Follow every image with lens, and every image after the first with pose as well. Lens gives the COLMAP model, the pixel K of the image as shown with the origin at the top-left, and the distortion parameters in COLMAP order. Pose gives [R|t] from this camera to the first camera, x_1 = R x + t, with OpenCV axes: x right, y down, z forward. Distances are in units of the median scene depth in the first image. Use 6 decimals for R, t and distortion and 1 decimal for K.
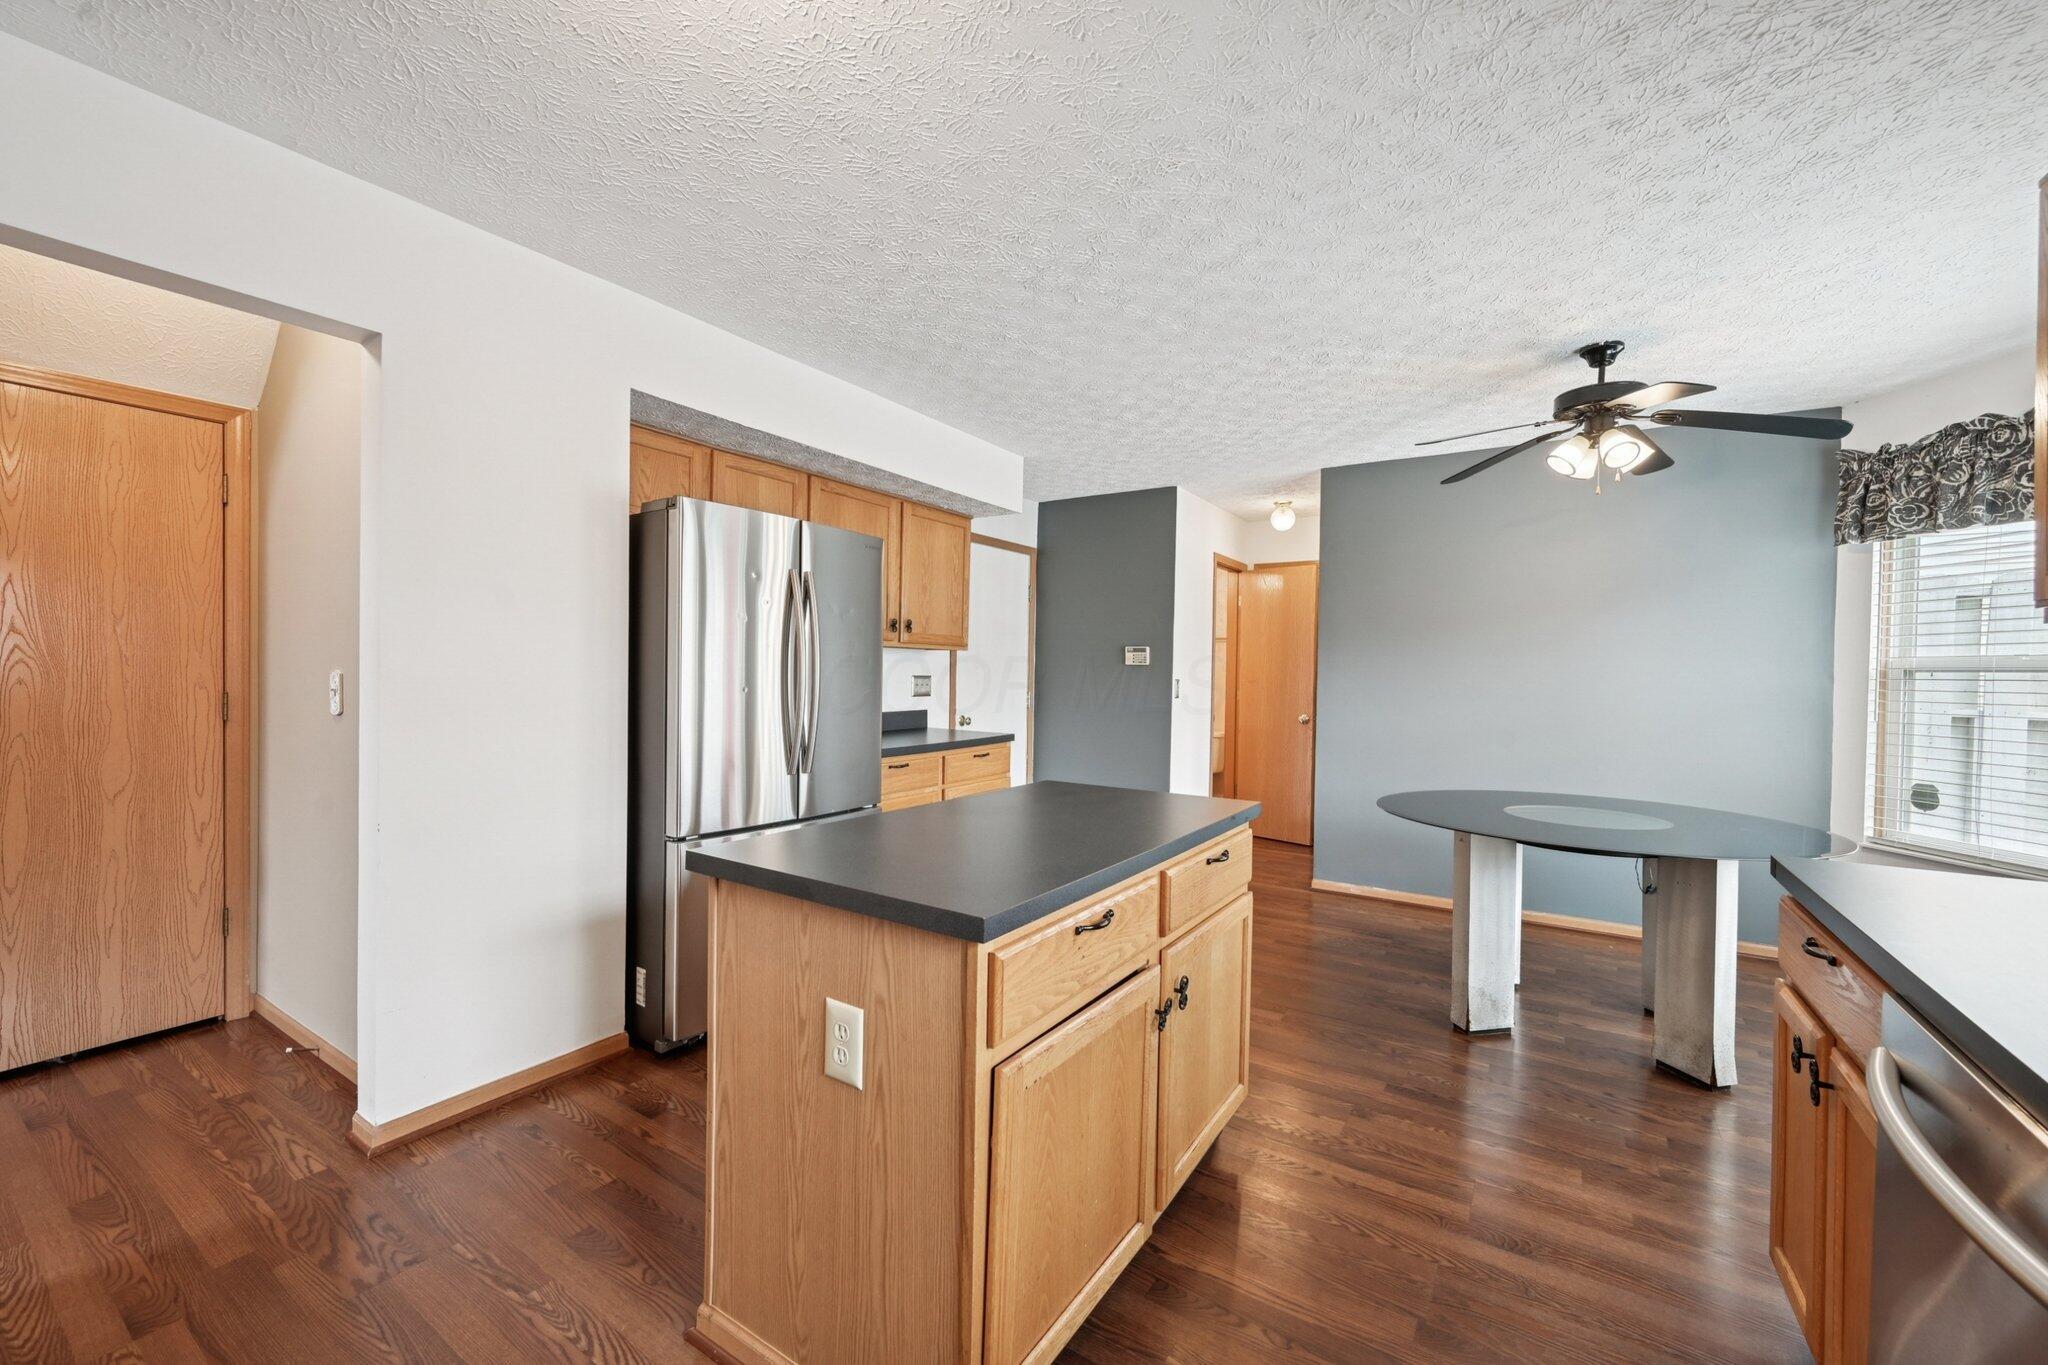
lens RADIAL K [[809.9, 0, 1024.0], [0, 809.9, 682.5], [0, 0, 1]] dist [0.002723, 0.000281]
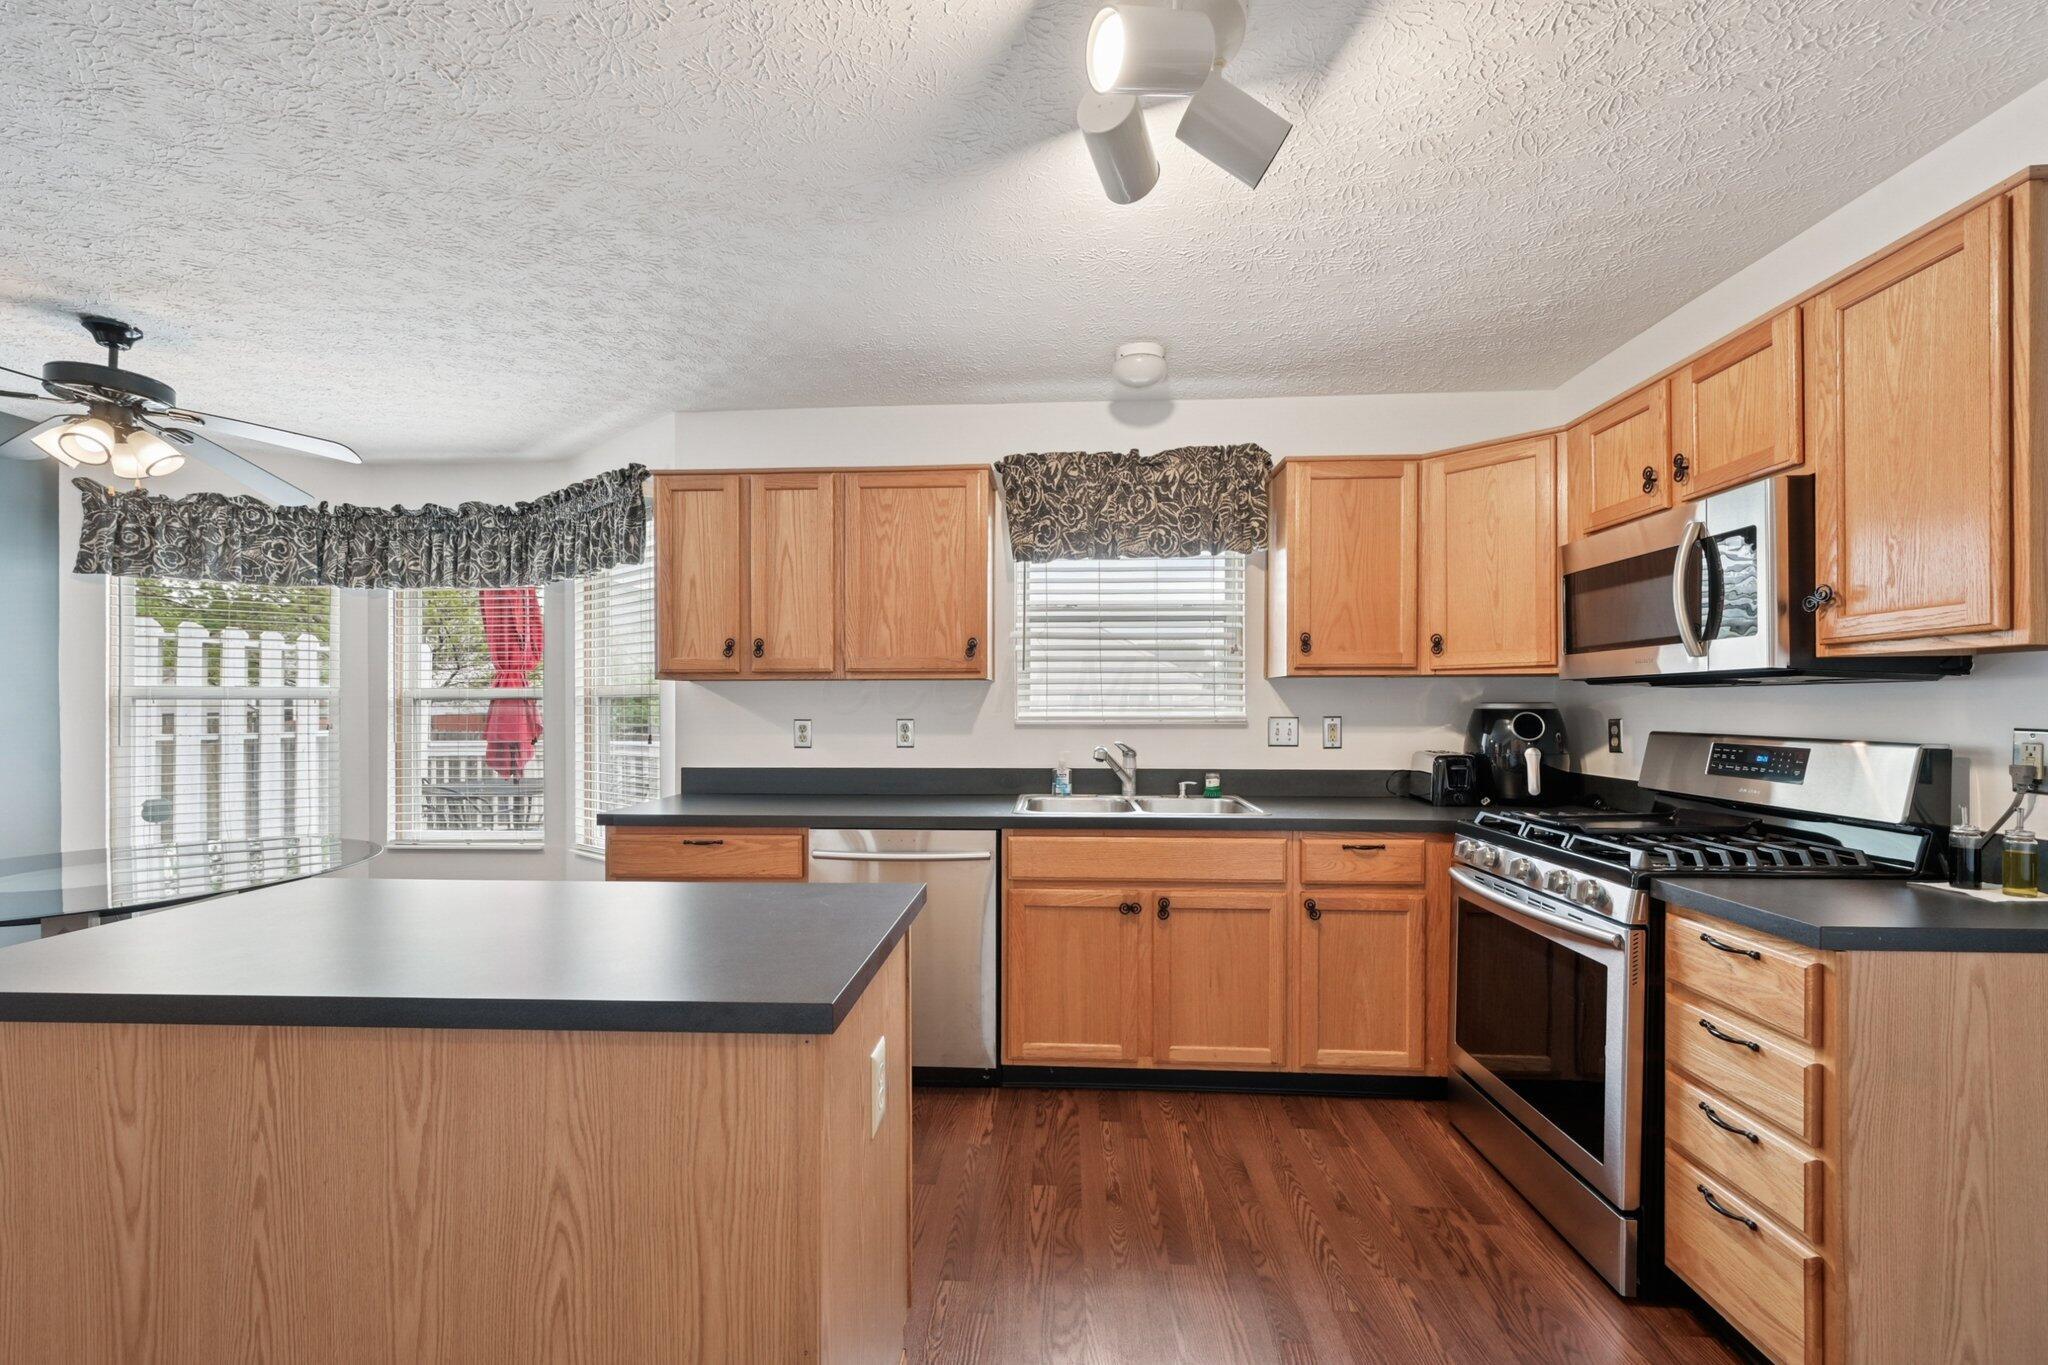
lens RADIAL K [[835.3, 0, 1012.0], [0, 835.3, 707.0], [0, 0, 1]] dist [0.000711, -0.000093]
pose [[-0.496990, -0.012894, 0.867661, -0.528456], [0.008396, 0.999771, 0.019667, -0.016669], [-0.867716, 0.017059, -0.496768, 0.605072]]
